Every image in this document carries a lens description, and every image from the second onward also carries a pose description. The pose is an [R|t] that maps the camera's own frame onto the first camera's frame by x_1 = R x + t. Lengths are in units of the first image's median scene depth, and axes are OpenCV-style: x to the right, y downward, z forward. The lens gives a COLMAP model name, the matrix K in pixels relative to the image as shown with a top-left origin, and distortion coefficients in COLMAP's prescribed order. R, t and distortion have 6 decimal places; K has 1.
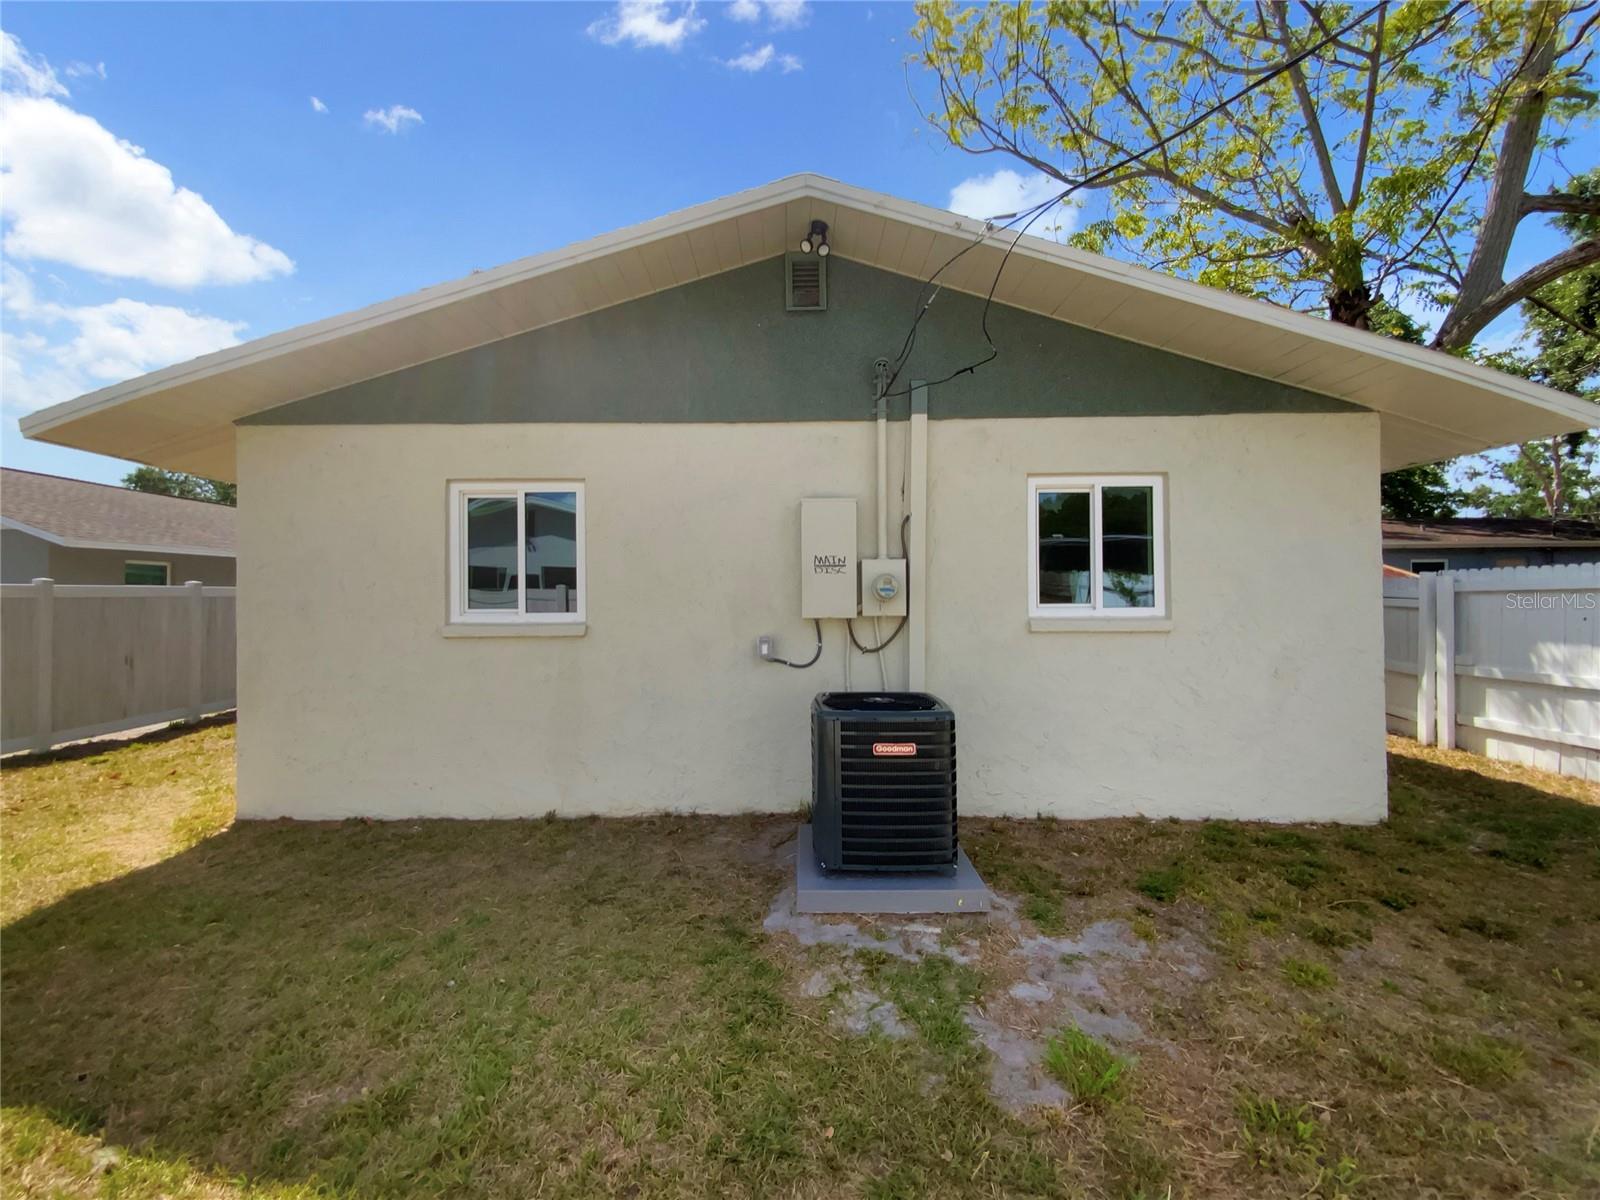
lens RADIAL K [[654.6, 0, 798.6], [0, 654.6, 599.6], [0, 0, 1]] dist [-0.002144, -0.003789]
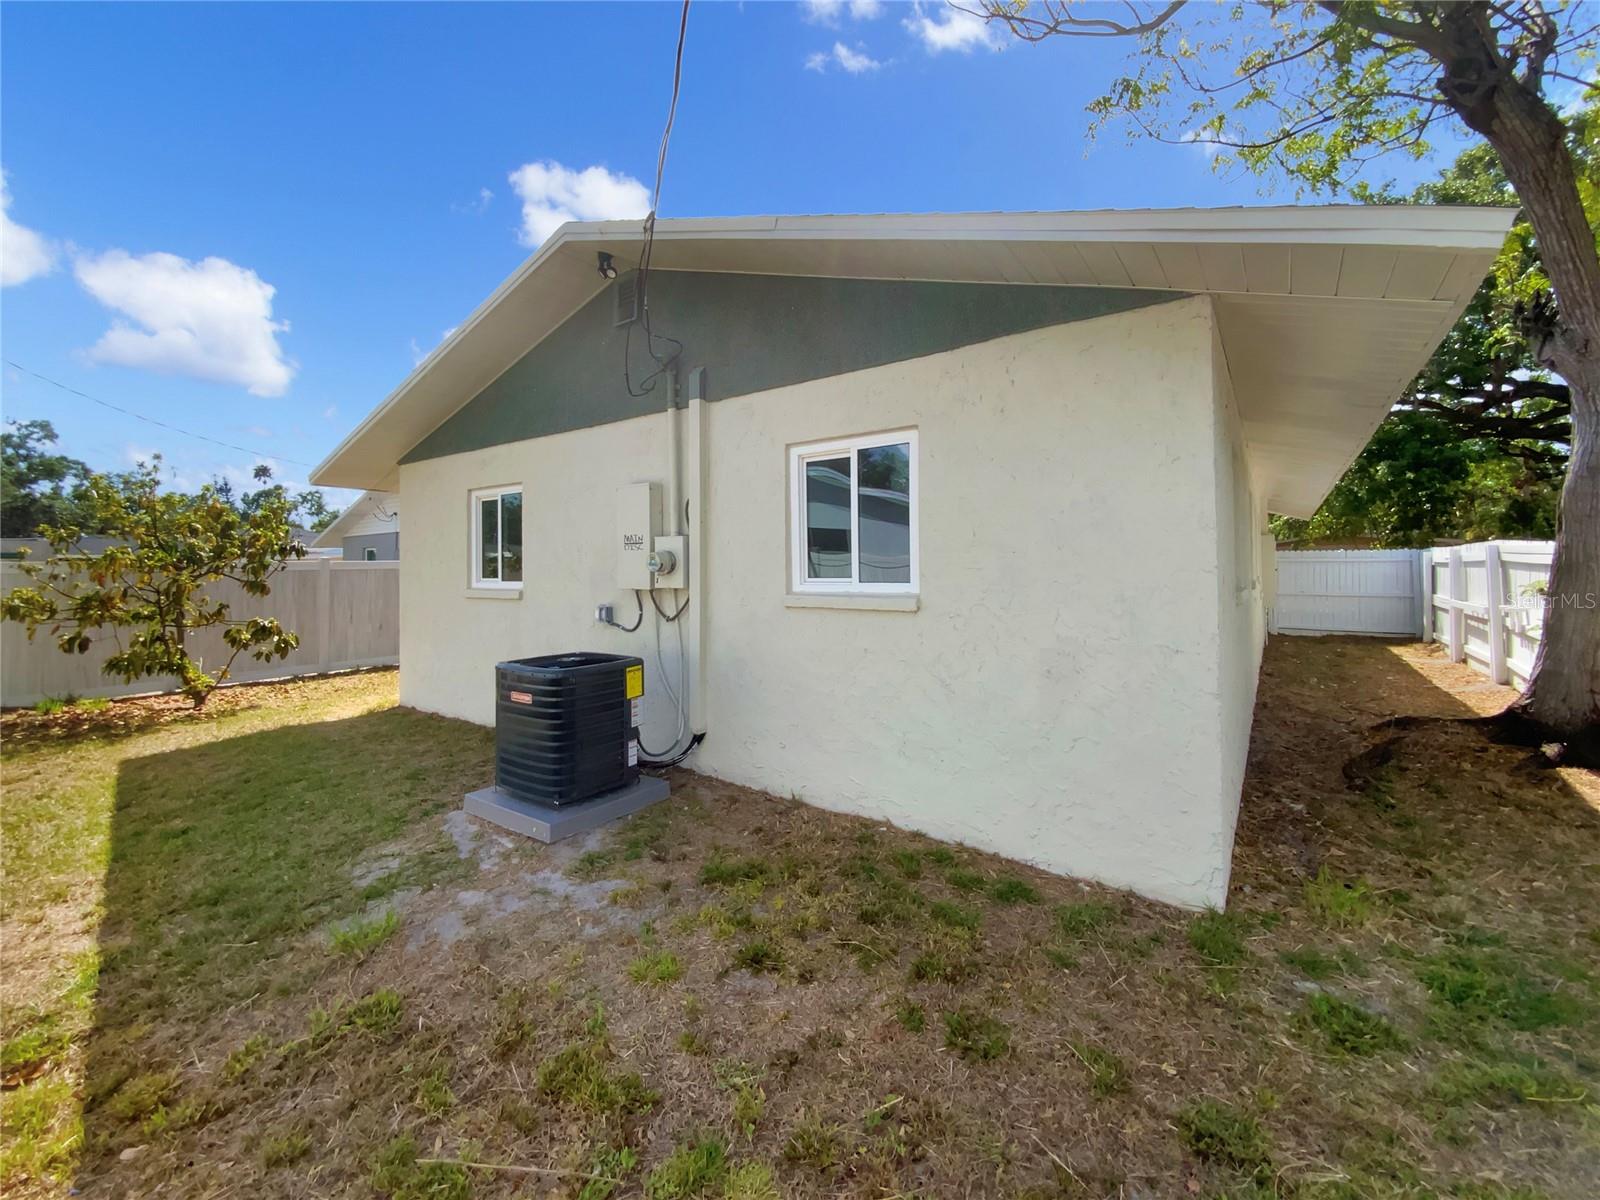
lens RADIAL K [[654.6, 0, 756.5], [0, 654.6, 570.7], [0, 0, 1]] dist [-0.002144, -0.003789]
pose [[0.815278, 0.001125, -0.579069, 0.891516], [-0.001798, 0.999998, -0.000589, -0.003324], [0.579067, 0.001521, 0.815278, 0.190146]]
